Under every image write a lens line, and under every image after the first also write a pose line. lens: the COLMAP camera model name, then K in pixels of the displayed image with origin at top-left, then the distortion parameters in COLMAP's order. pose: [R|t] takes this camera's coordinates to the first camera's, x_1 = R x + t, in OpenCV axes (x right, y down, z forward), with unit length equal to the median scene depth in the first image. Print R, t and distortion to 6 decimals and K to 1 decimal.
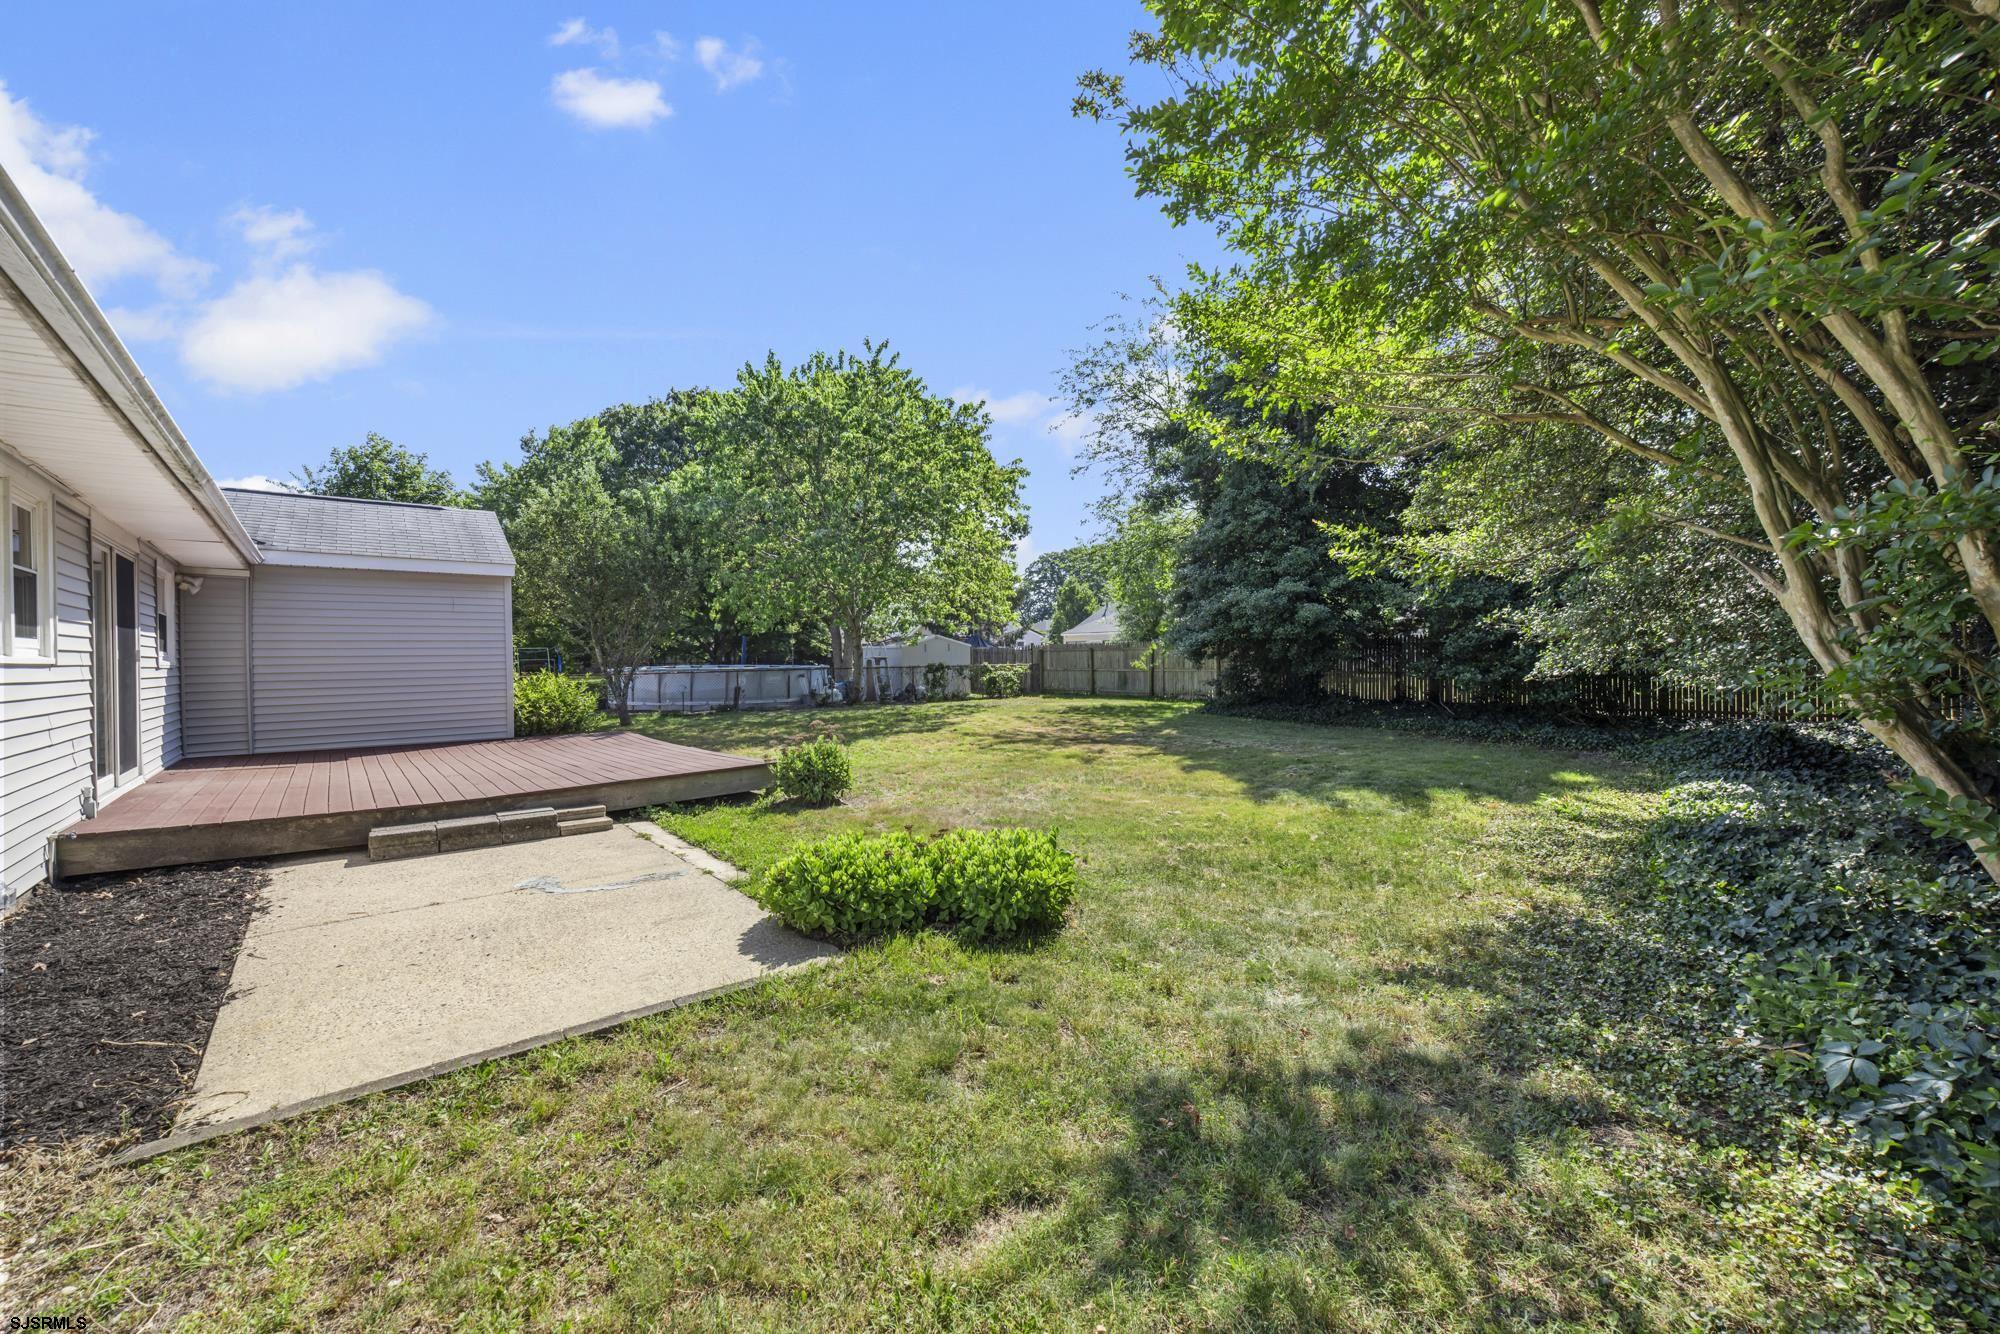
lens RADIAL K [[753.7, 0, 991.2], [0, 753.7, 661.8], [0, 0, 1]] dist [-0.000868, -0.001130]
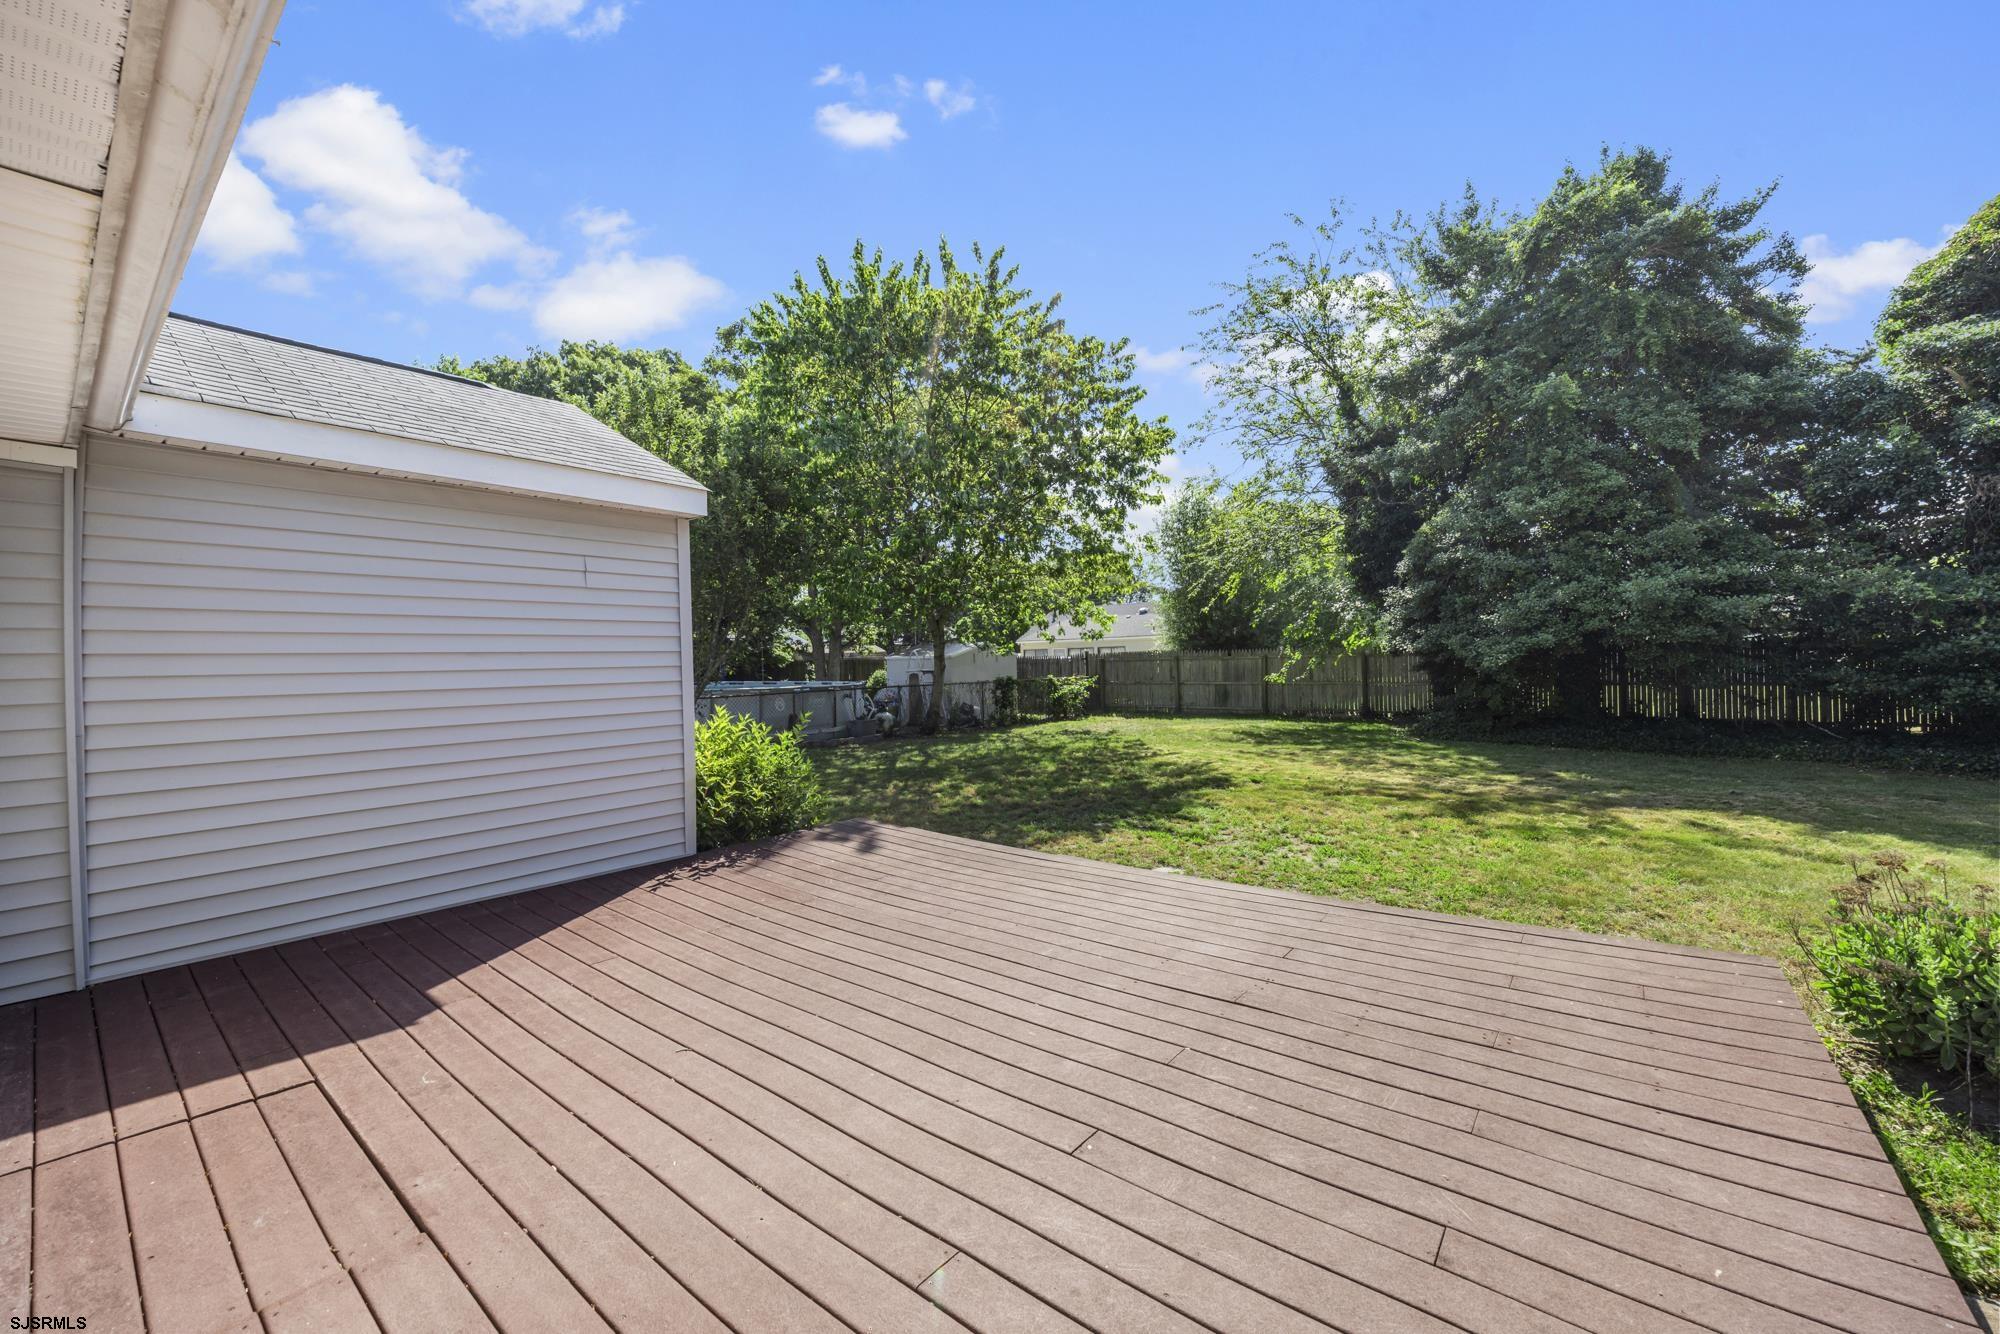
lens RADIAL K [[753.7, 0, 997.9], [0, 753.7, 667.1], [0, 0, 1]] dist [-0.000868, -0.001130]
pose [[0.979161, -0.011050, 0.202786, -0.299030], [0.011942, 0.999924, -0.003178, -0.007638], [-0.202735, 0.005534, 0.979218, 0.269505]]
